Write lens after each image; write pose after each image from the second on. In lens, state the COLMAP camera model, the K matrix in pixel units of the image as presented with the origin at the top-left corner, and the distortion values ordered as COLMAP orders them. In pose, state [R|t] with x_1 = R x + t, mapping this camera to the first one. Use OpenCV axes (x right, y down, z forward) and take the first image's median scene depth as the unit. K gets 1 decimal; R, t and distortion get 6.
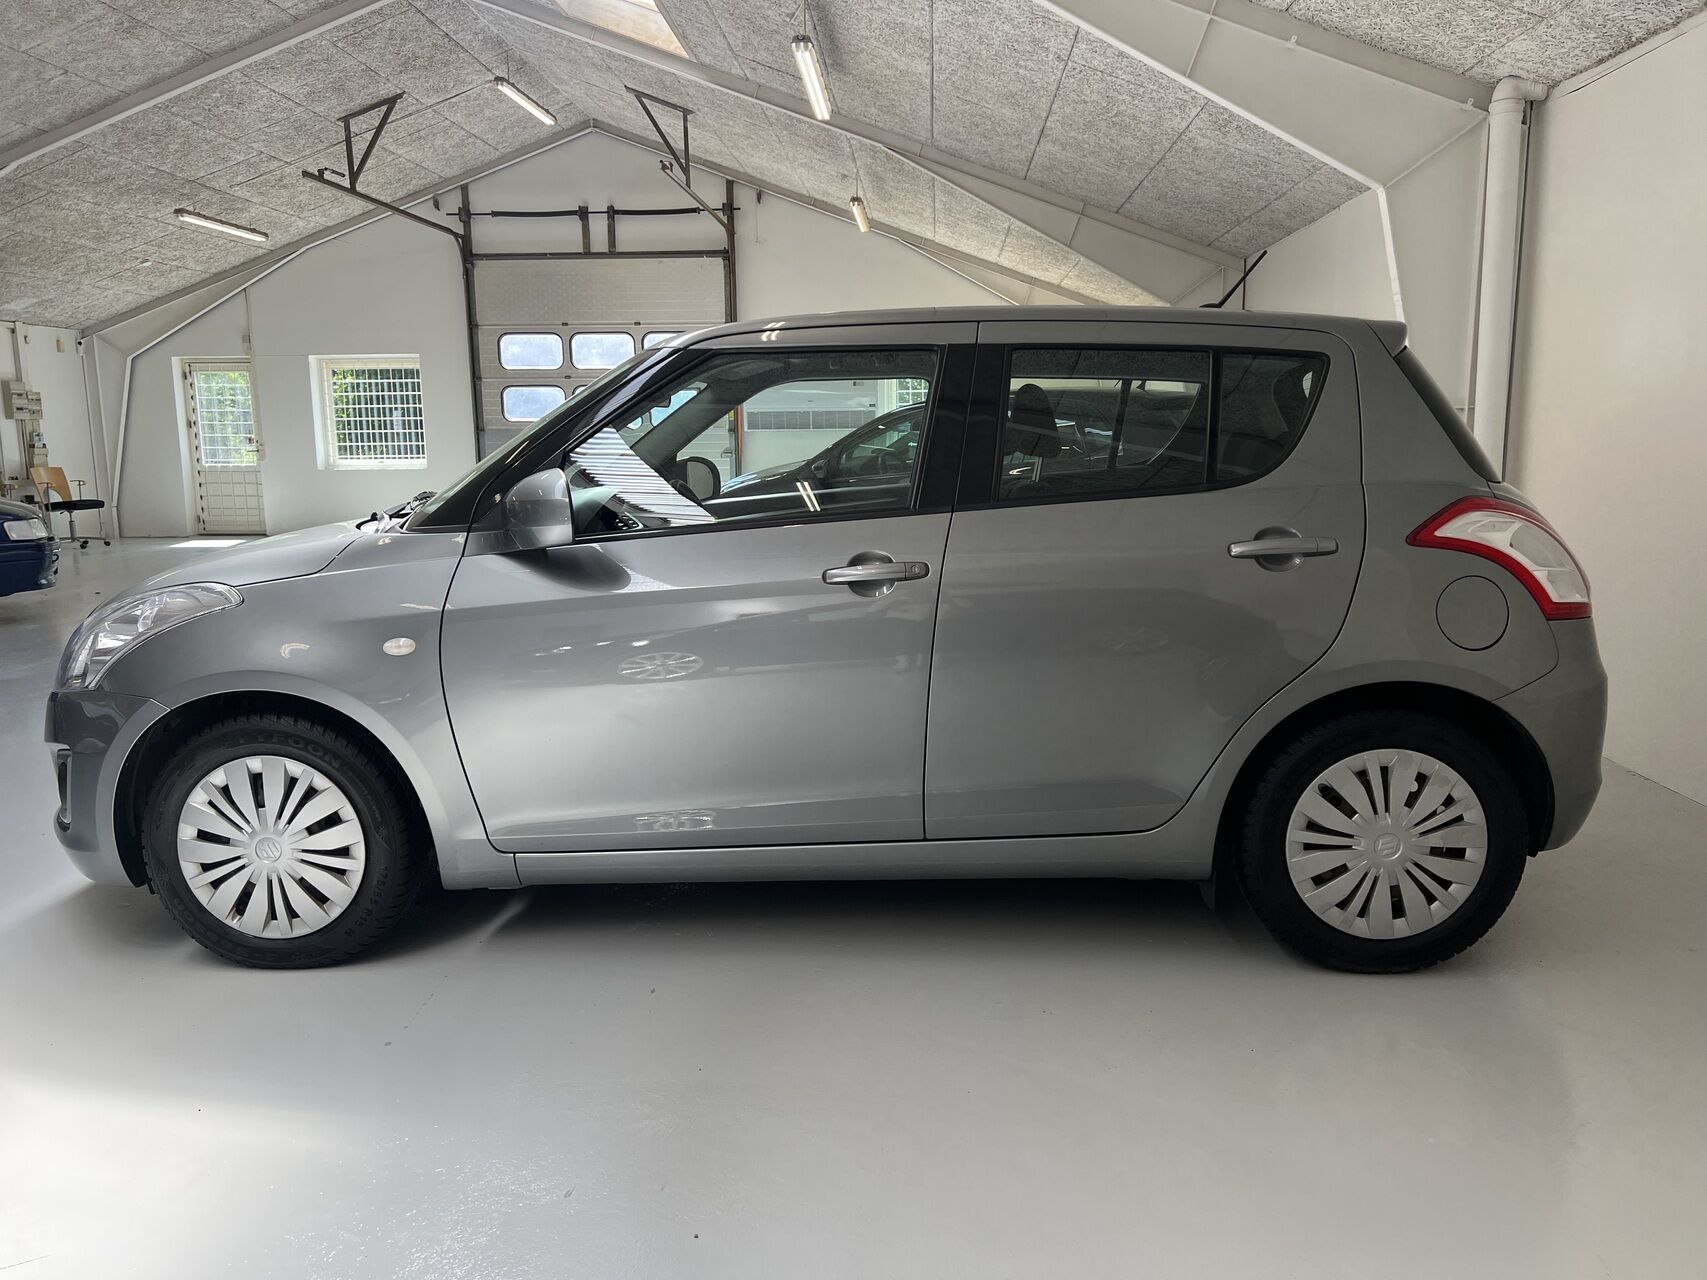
lens RADIAL K [[1287.3, 0, 853.5], [0, 1287.3, 640.0], [0, 0, 1]] dist [0.041009, -0.045802]
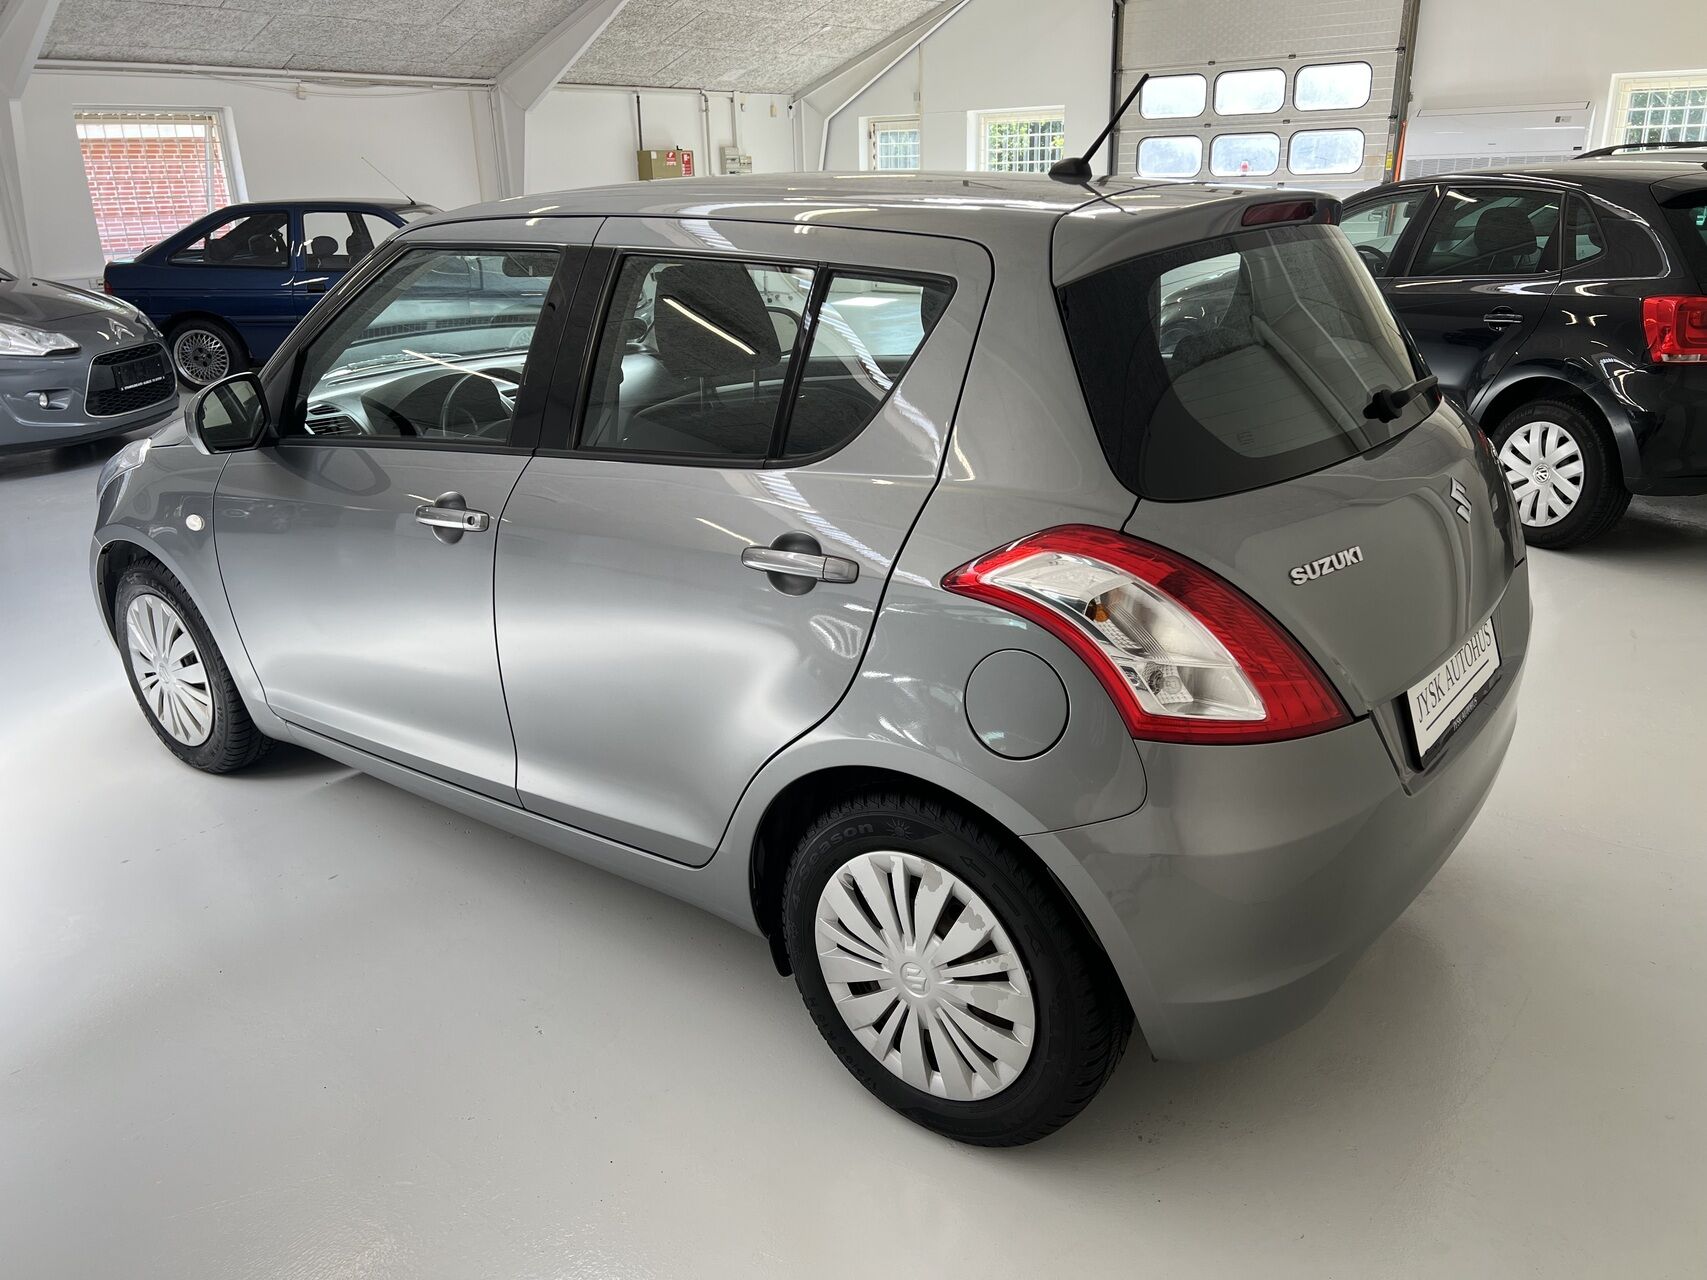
lens RADIAL K [[1287.3, 0, 853.5], [0, 1287.3, 640.0], [0, 0, 1]] dist [0.041009, -0.045802]
pose [[0.815260, 0.188393, -0.547593, 0.703233], [-0.075979, 0.972226, 0.221366, -0.177653], [0.574089, -0.138866, 0.806932, 0.384638]]
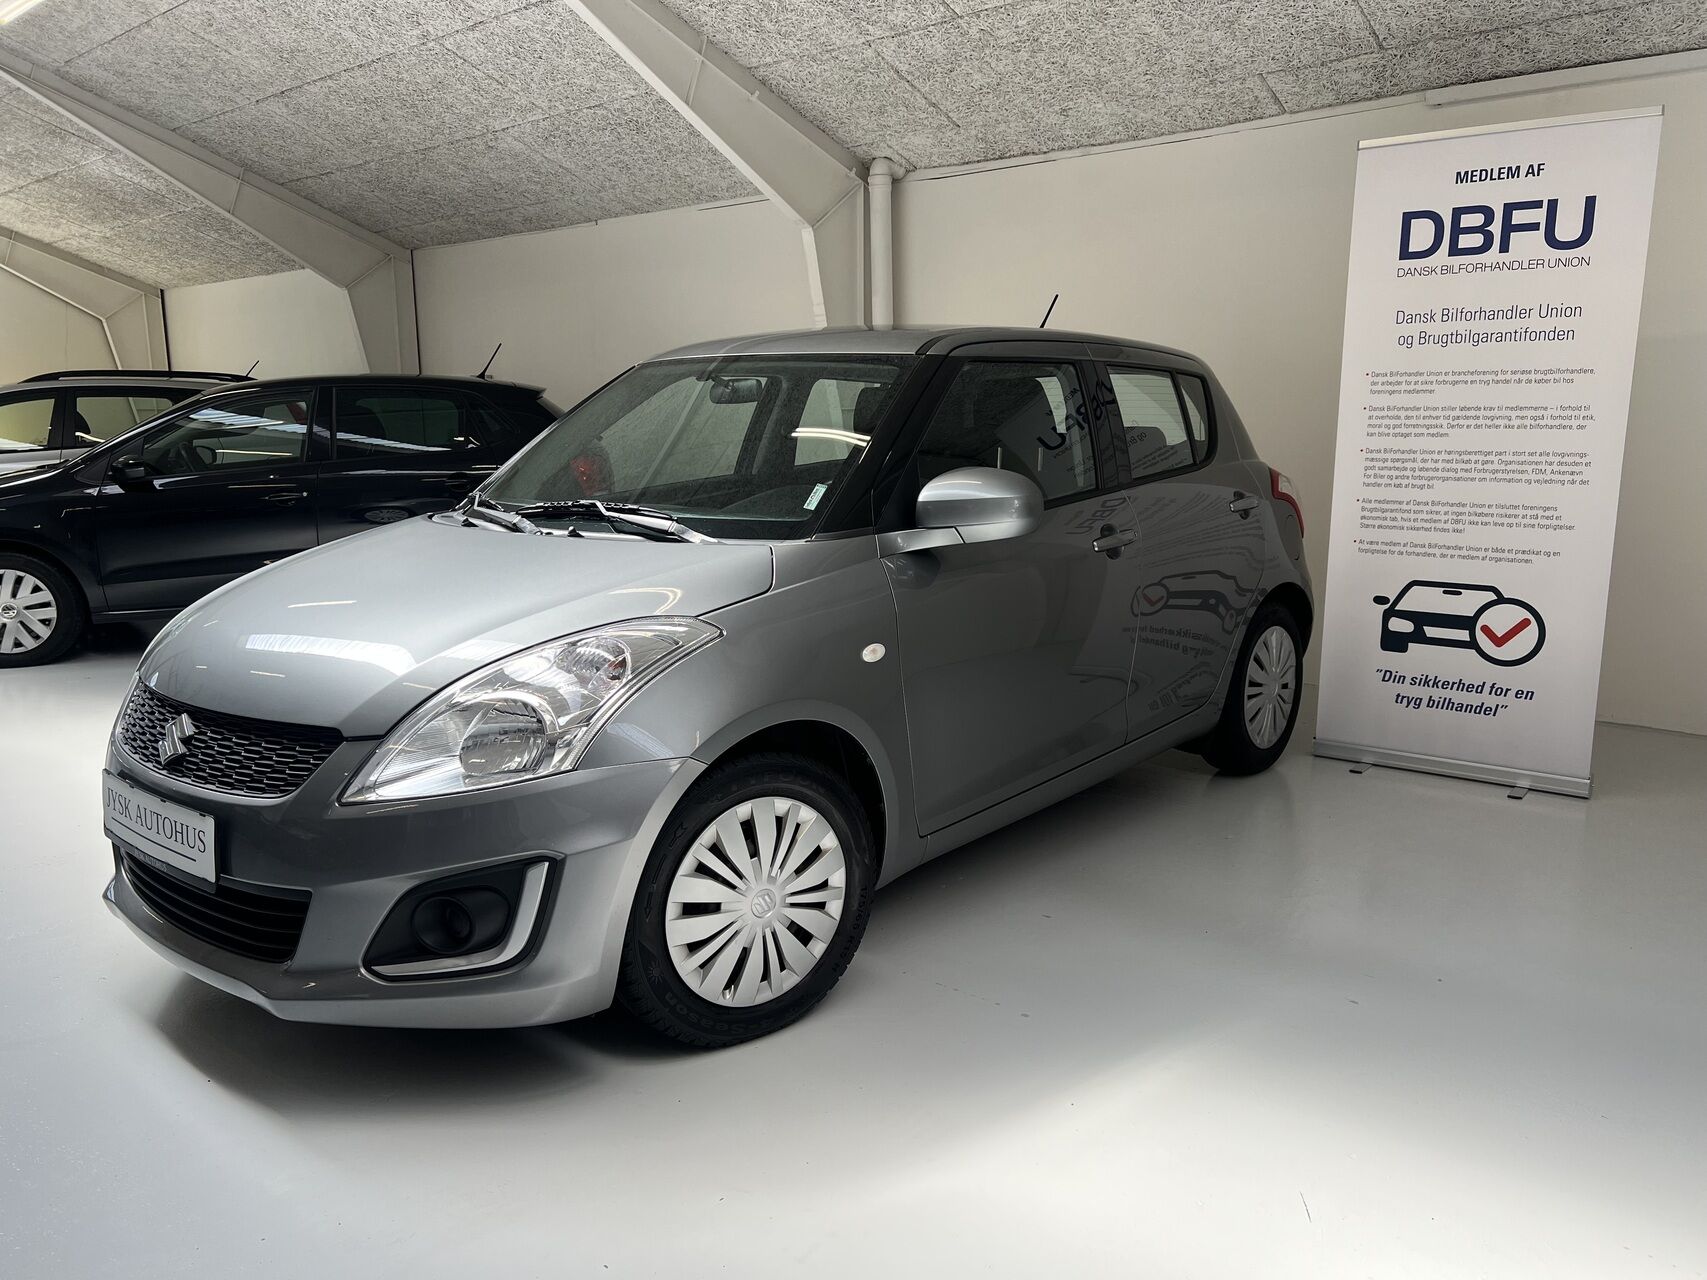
lens RADIAL K [[1287.3, 0, 853.5], [0, 1287.3, 640.0], [0, 0, 1]] dist [0.041009, -0.045802]
pose [[0.613351, -0.132279, 0.778654, -1.065314], [0.123156, 0.989834, 0.071144, -0.071826], [-0.780149, 0.052259, 0.623407, 0.383007]]
